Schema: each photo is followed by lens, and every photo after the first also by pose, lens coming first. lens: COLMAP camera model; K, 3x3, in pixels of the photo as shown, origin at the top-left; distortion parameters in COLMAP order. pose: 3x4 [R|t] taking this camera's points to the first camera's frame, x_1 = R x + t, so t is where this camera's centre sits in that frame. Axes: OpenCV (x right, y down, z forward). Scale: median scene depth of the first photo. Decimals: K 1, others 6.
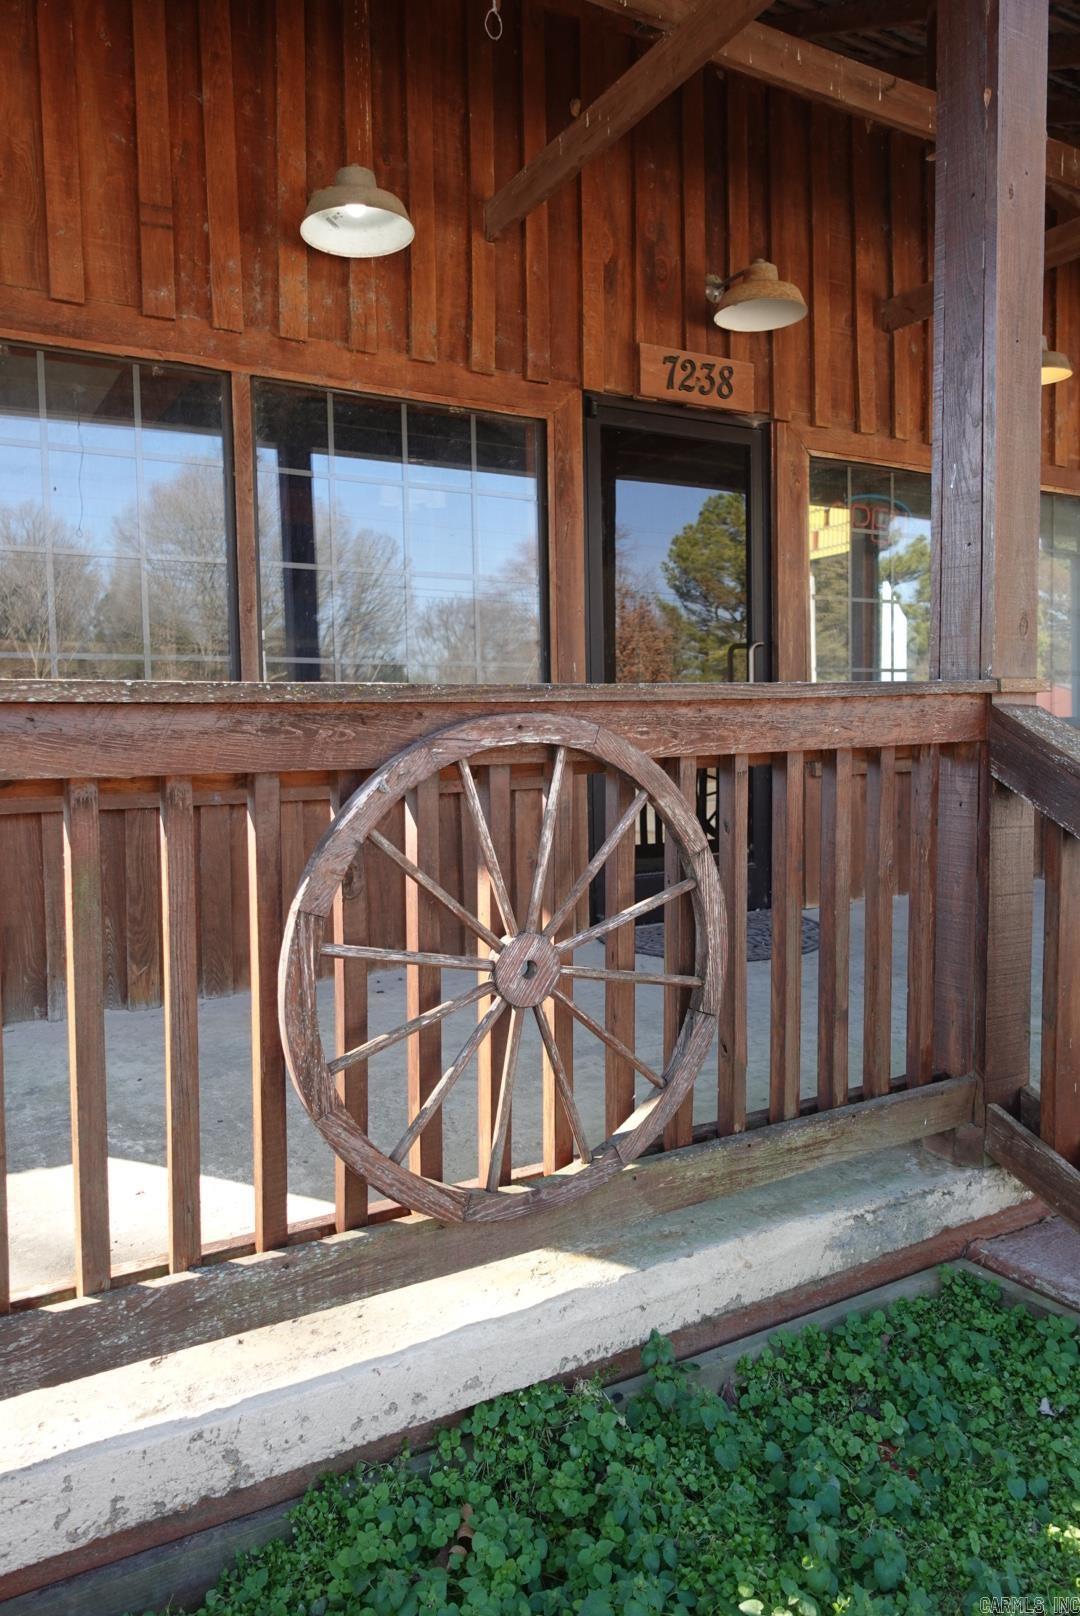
lens RADIAL K [[1117.8, 0, 531.8], [0, 1117.8, 807.6], [0, 0, 1]] dist [-0.004926, -0.005340]
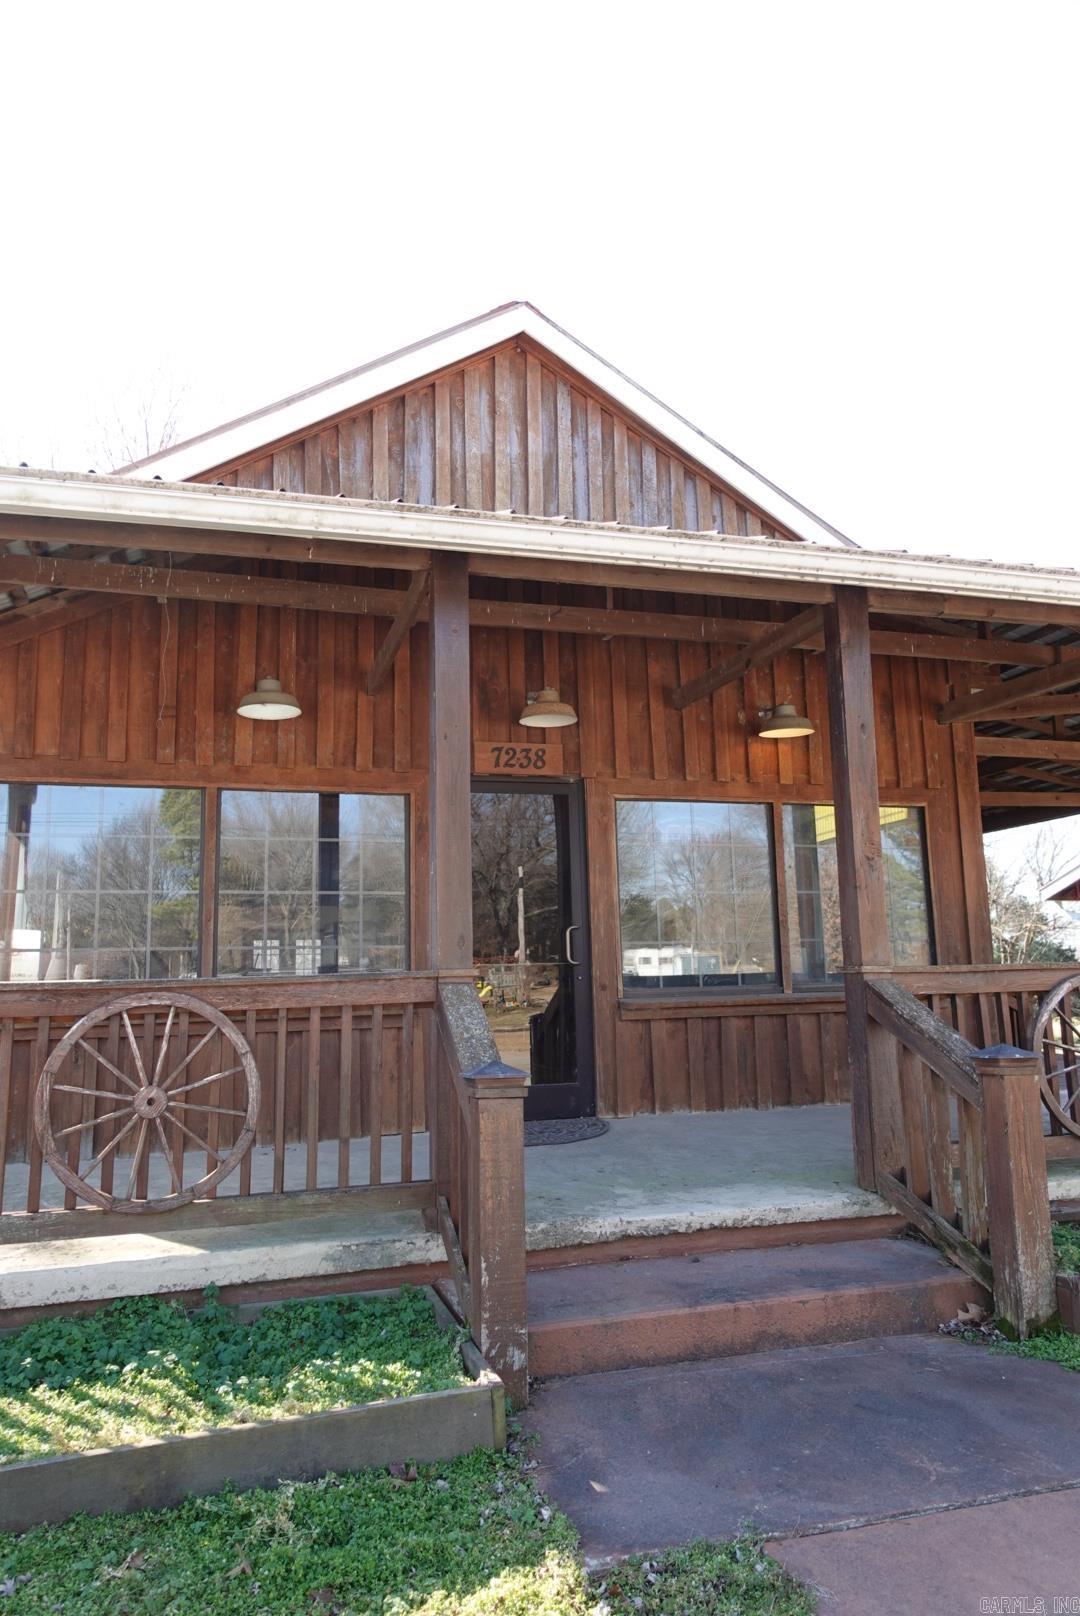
lens RADIAL K [[1117.8, 0, 529.0], [0, 1117.8, 794.2], [0, 0, 1]] dist [-0.004926, -0.005340]
pose [[0.973183, -0.042721, -0.226031, 0.680704], [-0.009441, 0.974358, -0.224806, 0.017535], [0.229839, 0.220911, 0.947825, -0.609765]]
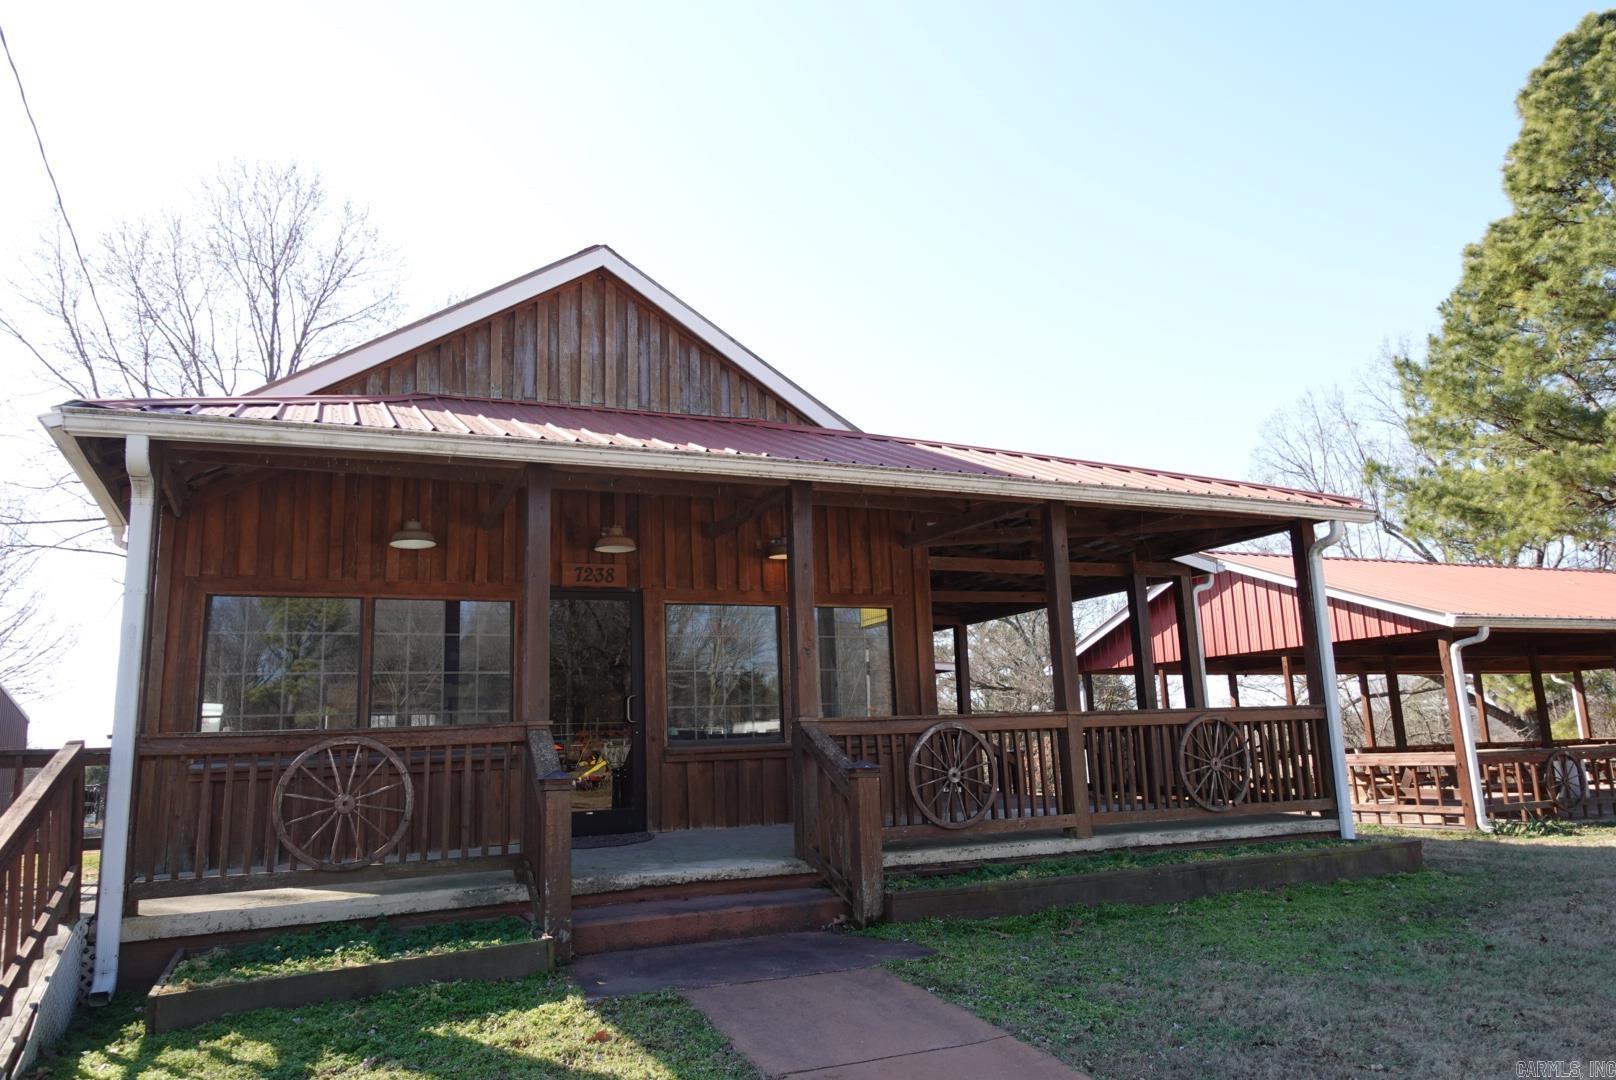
lens RADIAL K [[1117.8, 0, 785.8], [0, 1117.8, 523.9], [0, 0, 1]] dist [-0.004926, -0.005340]
pose [[0.993772, -0.041805, -0.103292, 0.992415], [0.013257, 0.964730, -0.262907, 0.125826], [0.110640, 0.259900, 0.959276, -1.415912]]
